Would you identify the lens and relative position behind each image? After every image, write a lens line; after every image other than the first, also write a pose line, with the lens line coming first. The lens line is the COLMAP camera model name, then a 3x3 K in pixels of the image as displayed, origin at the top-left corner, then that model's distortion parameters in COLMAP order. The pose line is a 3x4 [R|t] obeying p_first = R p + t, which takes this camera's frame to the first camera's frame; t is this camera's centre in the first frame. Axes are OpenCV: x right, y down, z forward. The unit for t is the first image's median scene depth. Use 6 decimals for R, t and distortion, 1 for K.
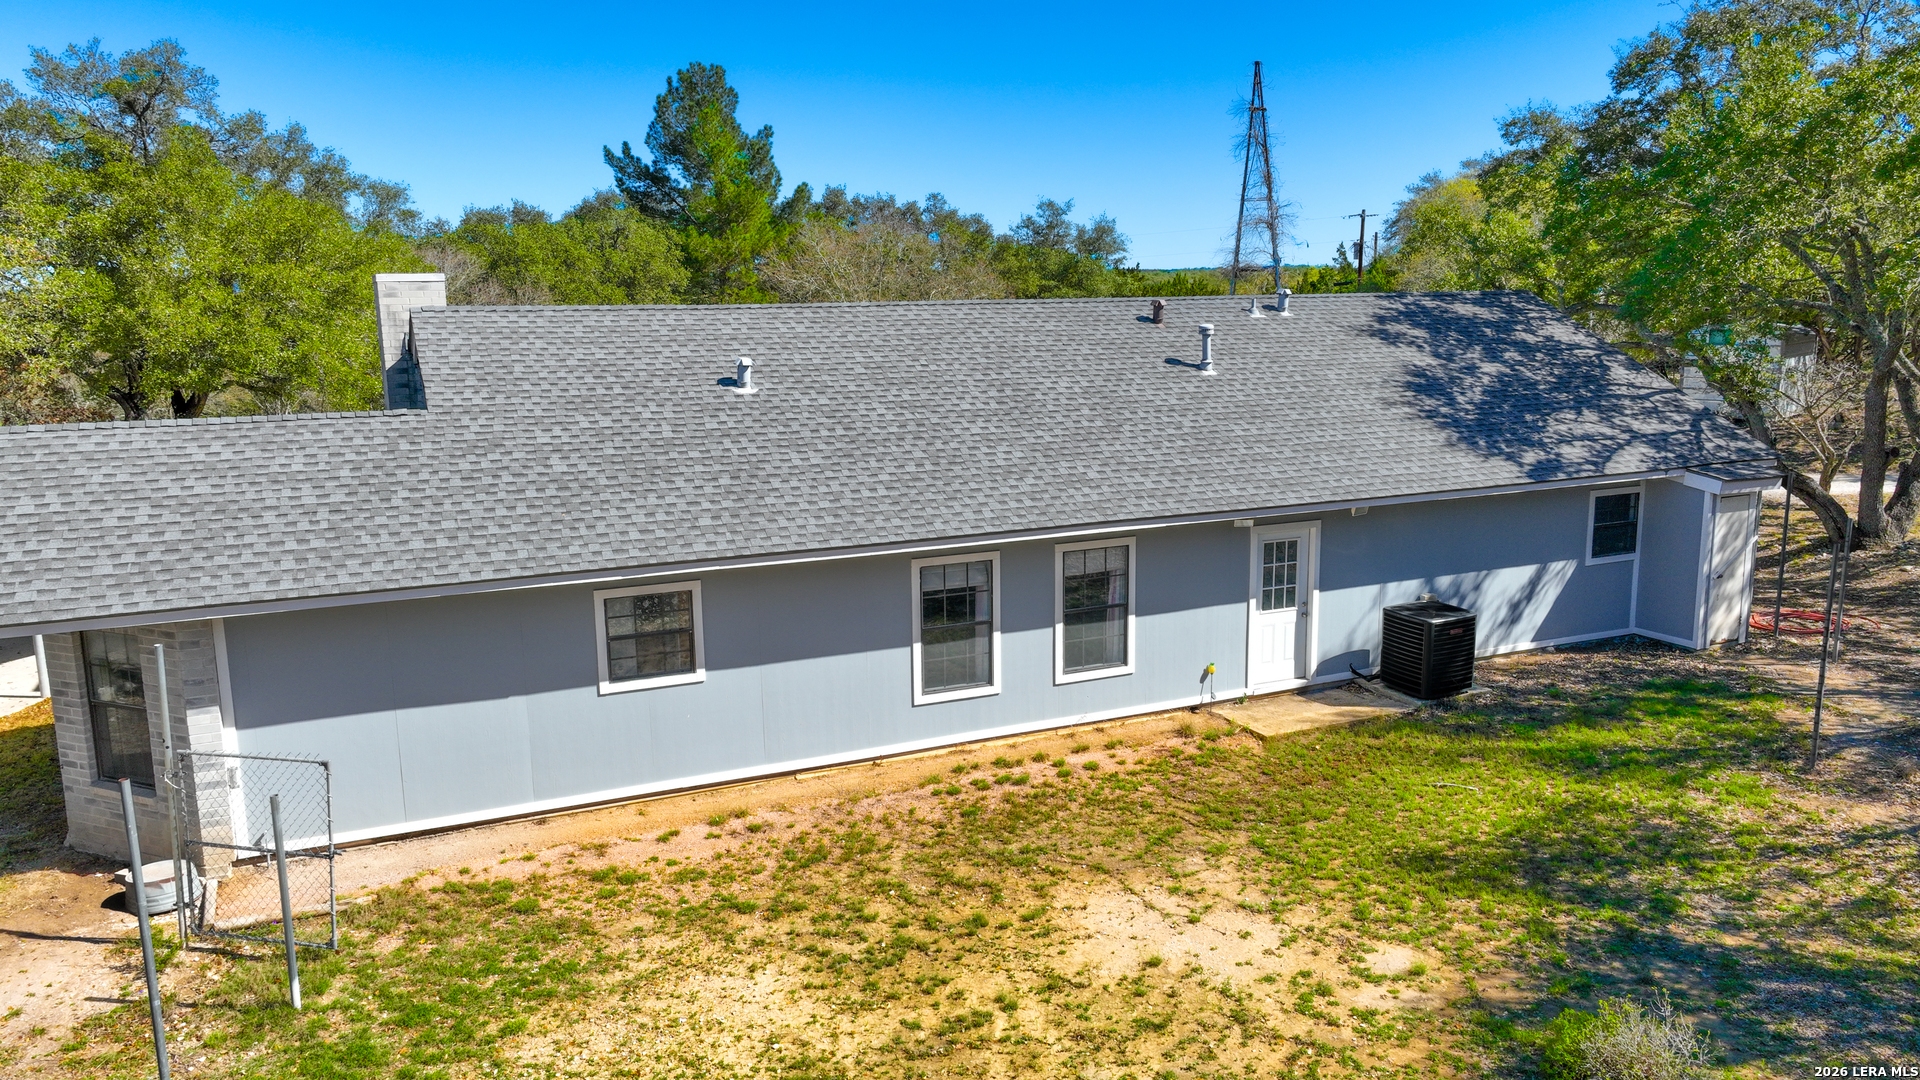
lens RADIAL K [[1341.6, 0, 960.0], [0, 1341.6, 540.0], [0, 0, 1]] dist [0.012076, 0.002991]
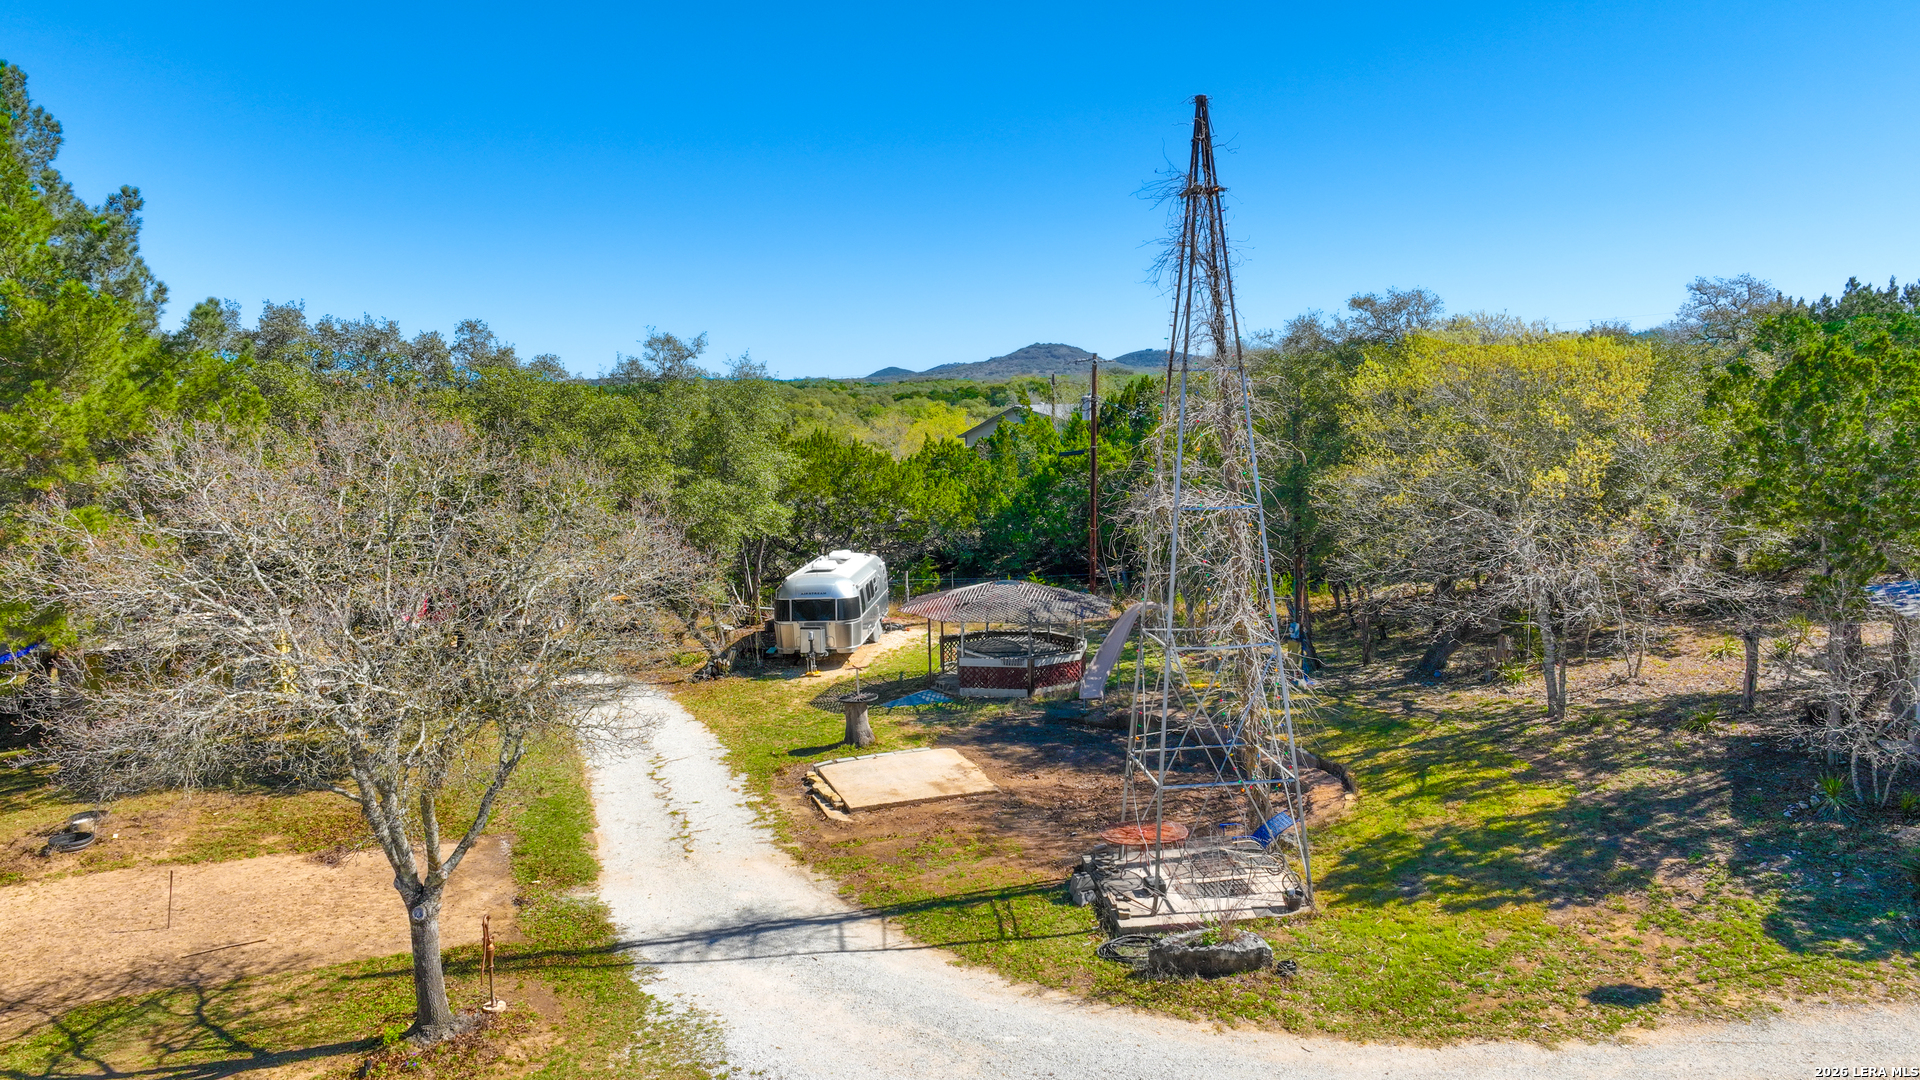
lens RADIAL K [[1341.6, 0, 960.0], [0, 1341.6, 540.0], [0, 0, 1]] dist [0.012076, 0.002991]
pose [[0.936225, -0.036665, 0.349484, -0.030177], [0.064011, 0.995696, -0.067017, -0.117585], [-0.345523, 0.085114, 0.934543, 0.412907]]
